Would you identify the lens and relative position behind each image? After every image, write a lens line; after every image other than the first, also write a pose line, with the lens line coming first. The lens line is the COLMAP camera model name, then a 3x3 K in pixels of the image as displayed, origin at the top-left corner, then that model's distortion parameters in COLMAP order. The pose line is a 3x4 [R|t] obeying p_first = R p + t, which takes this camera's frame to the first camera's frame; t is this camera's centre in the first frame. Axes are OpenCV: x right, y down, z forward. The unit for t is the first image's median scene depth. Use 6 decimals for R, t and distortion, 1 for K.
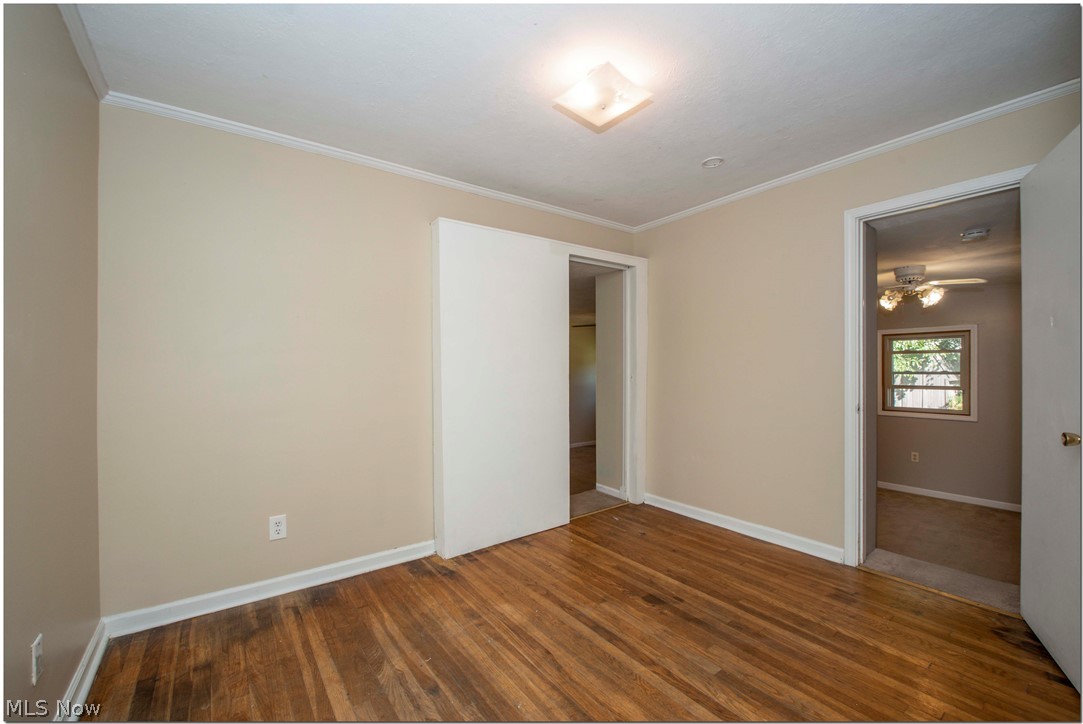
lens RADIAL K [[443.0, 0, 539.7], [0, 443.0, 363.8], [0, 0, 1]] dist [0.007211, -0.008445]
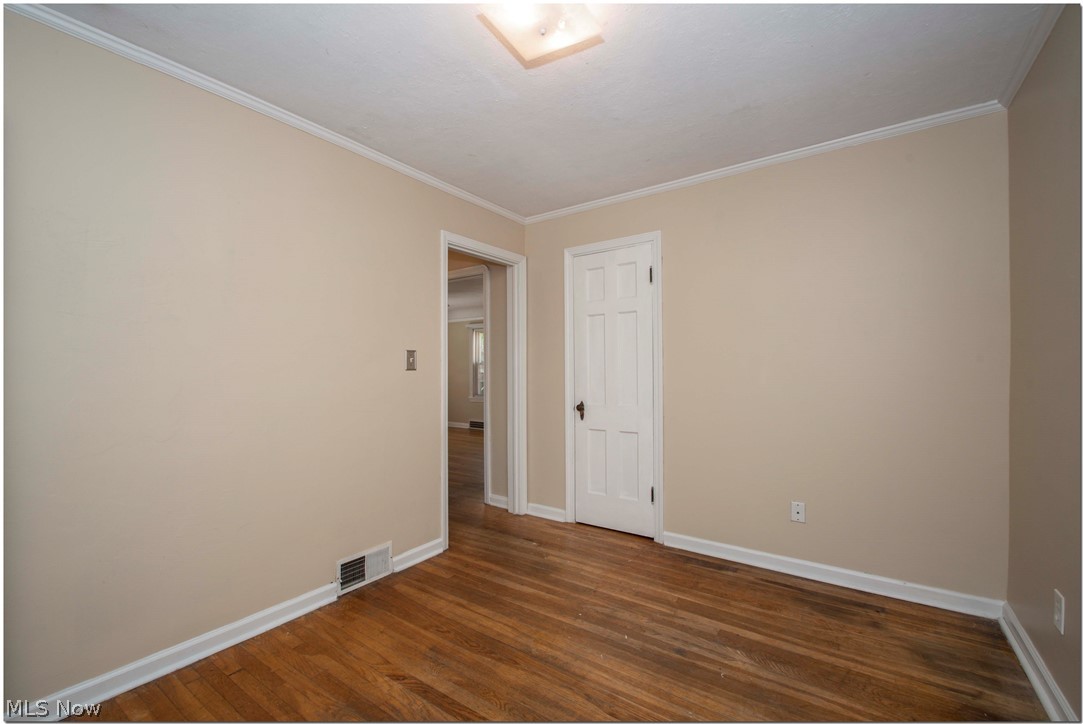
lens RADIAL K [[449.8, 0, 537.3], [0, 449.8, 369.8], [0, 0, 1]] dist [0.002568, -0.009553]
pose [[-0.950532, 0.011122, -0.310426, 0.366070], [0.013953, 0.999879, -0.006901, 0.023156], [0.310312, -0.010891, -0.950572, 1.612782]]
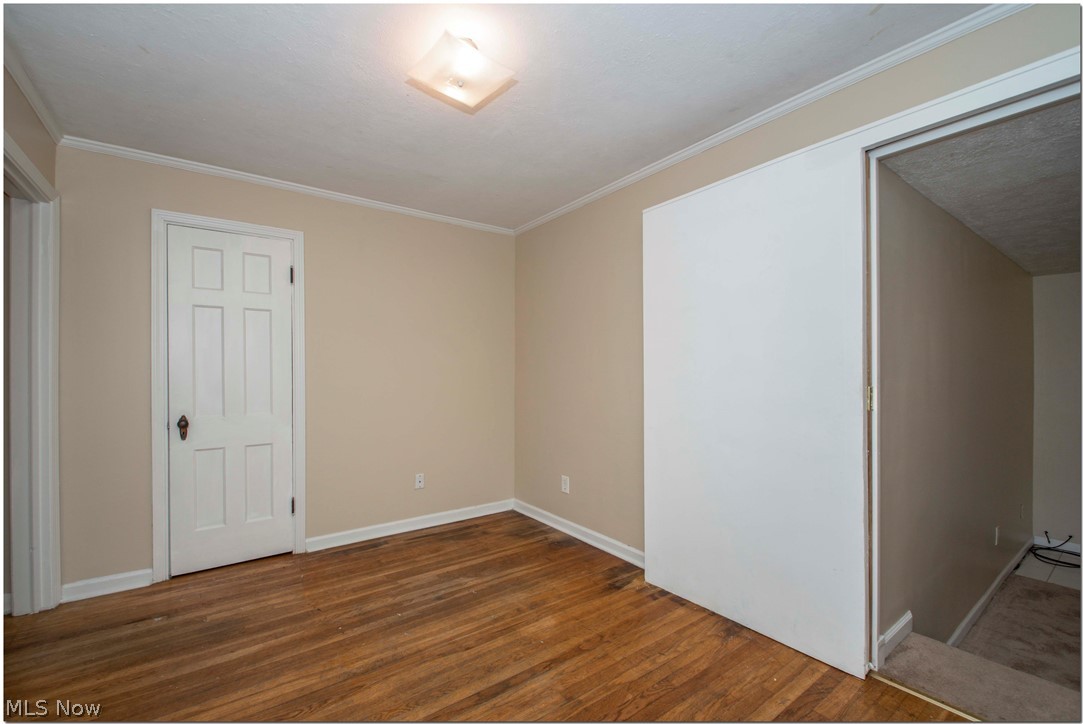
lens RADIAL K [[449.8, 0, 537.3], [0, 449.8, 369.8], [0, 0, 1]] dist [0.002568, -0.009553]
pose [[-0.003355, 0.001197, -0.999994, 0.973491], [0.009467, 0.999955, 0.001165, 0.008646], [0.999950, -0.009463, -0.003366, 1.082038]]
